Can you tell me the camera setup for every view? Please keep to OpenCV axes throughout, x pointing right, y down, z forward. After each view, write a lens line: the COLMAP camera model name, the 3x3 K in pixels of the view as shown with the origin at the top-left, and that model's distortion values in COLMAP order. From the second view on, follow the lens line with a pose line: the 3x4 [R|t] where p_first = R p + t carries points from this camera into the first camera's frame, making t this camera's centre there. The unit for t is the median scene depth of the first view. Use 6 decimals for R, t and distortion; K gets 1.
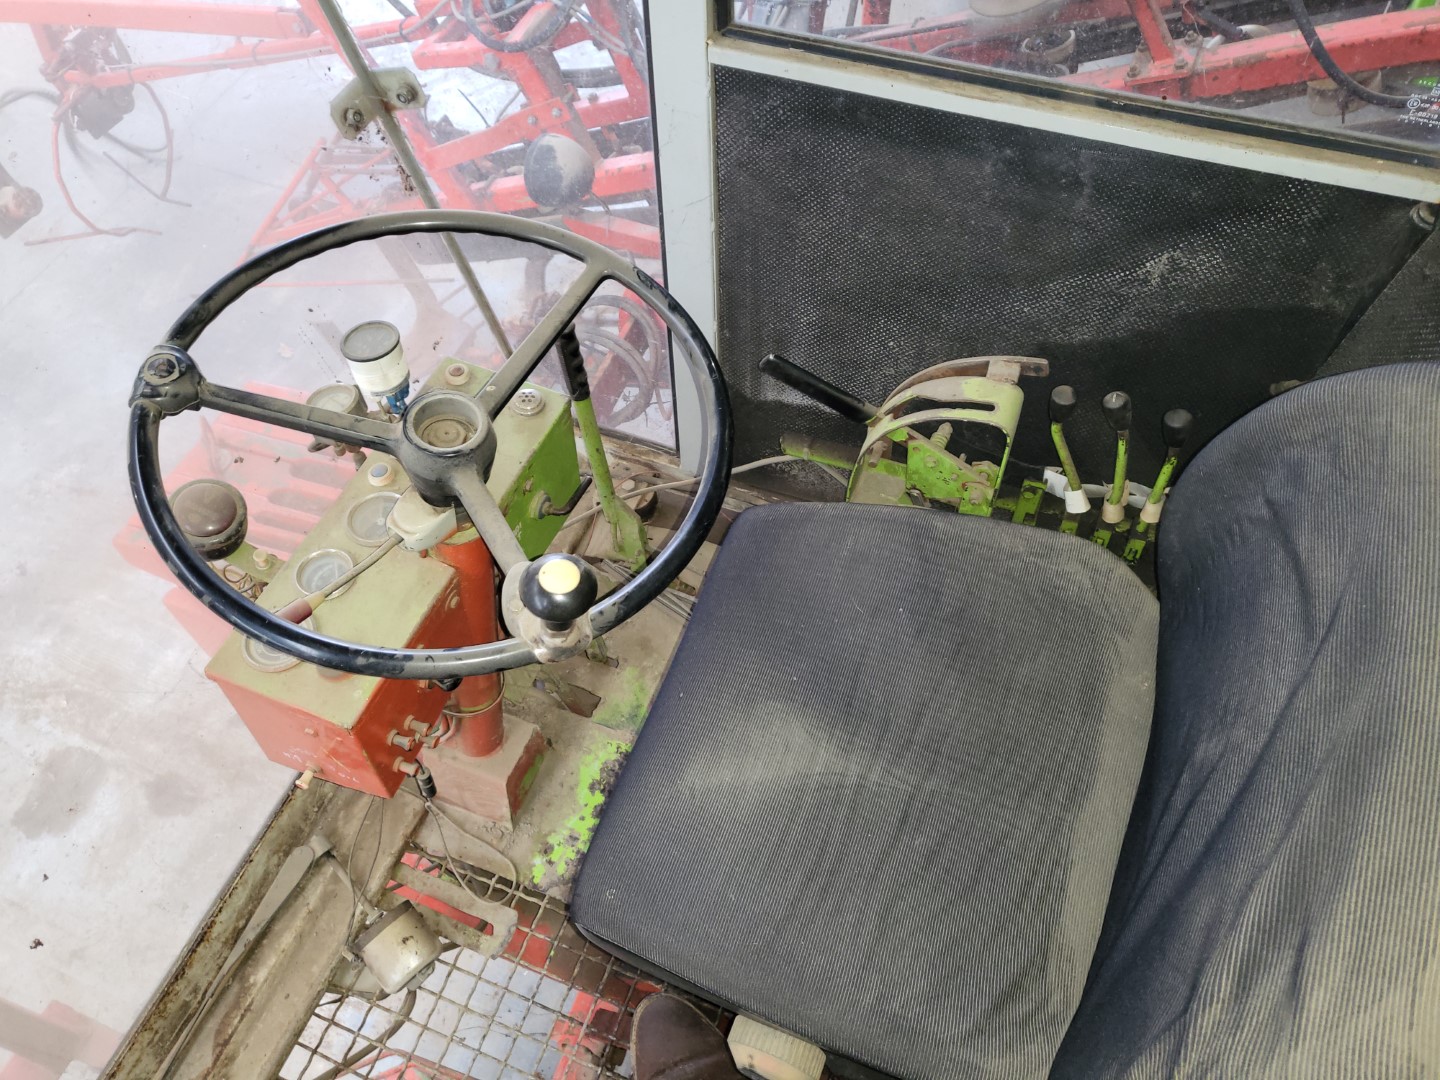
lens RADIAL K [[1102.8, 0, 708.6], [0, 1102.8, 536.5], [0, 0, 1]] dist [-0.013792, 0.084197]
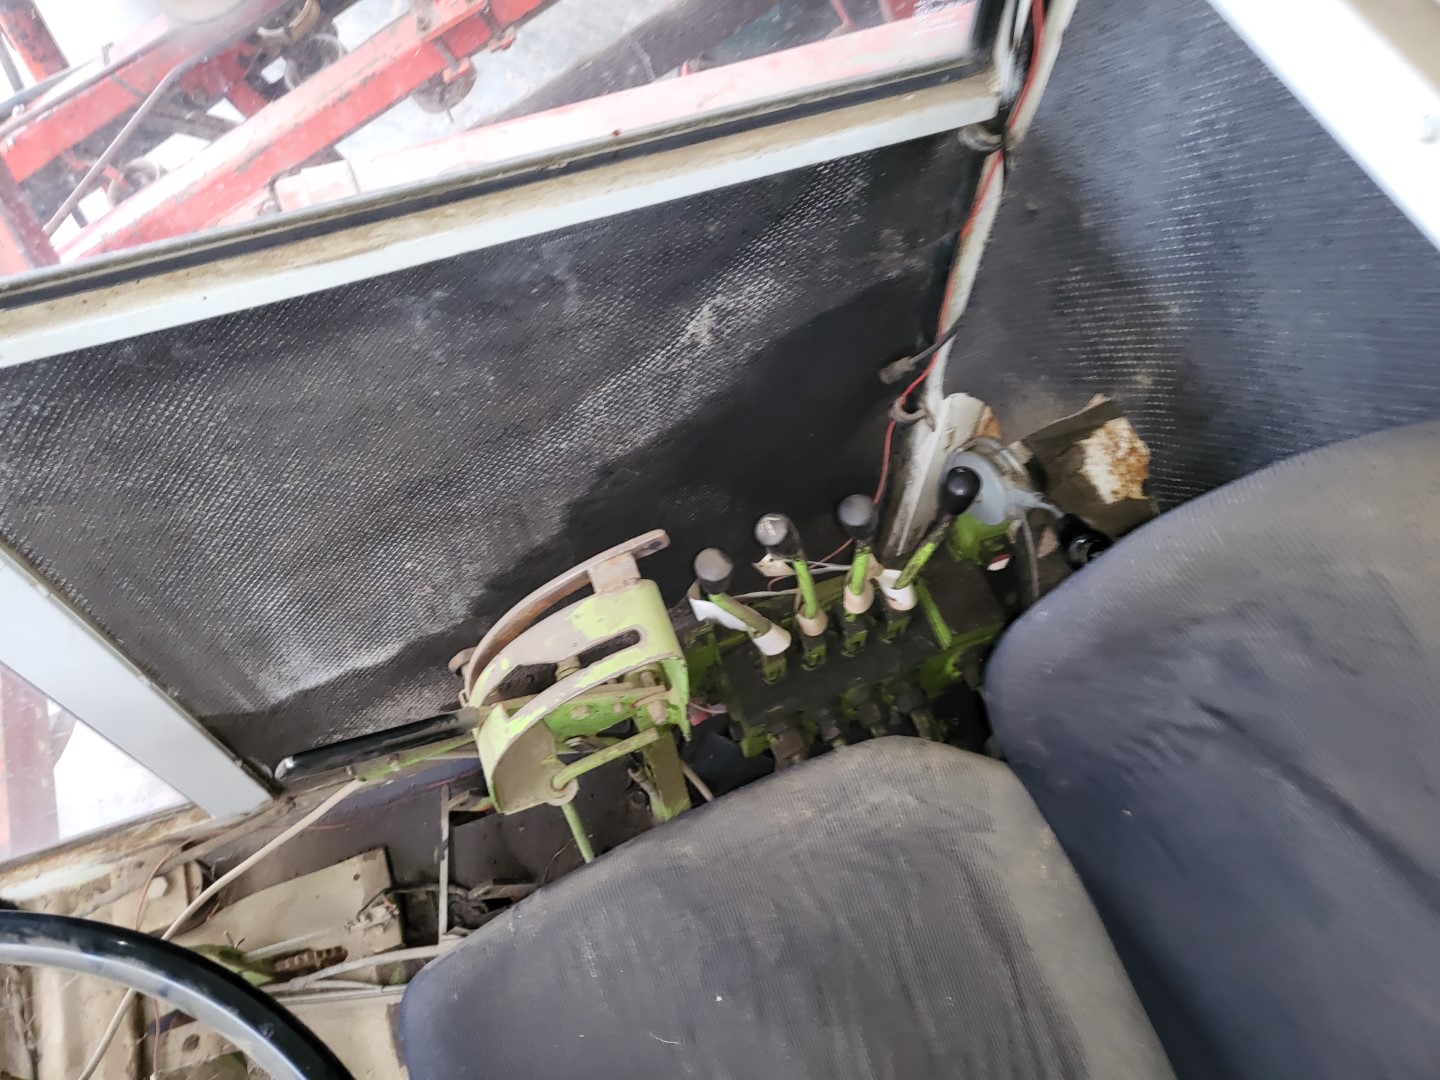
lens RADIAL K [[1102.8, 0, 708.6], [0, 1102.8, 536.5], [0, 0, 1]] dist [-0.013792, 0.084197]
pose [[0.747020, -0.559484, 0.359081, 0.083609], [0.529046, 0.827384, 0.188537, -0.264057], [-0.402582, 0.049129, 0.914065, 0.367513]]
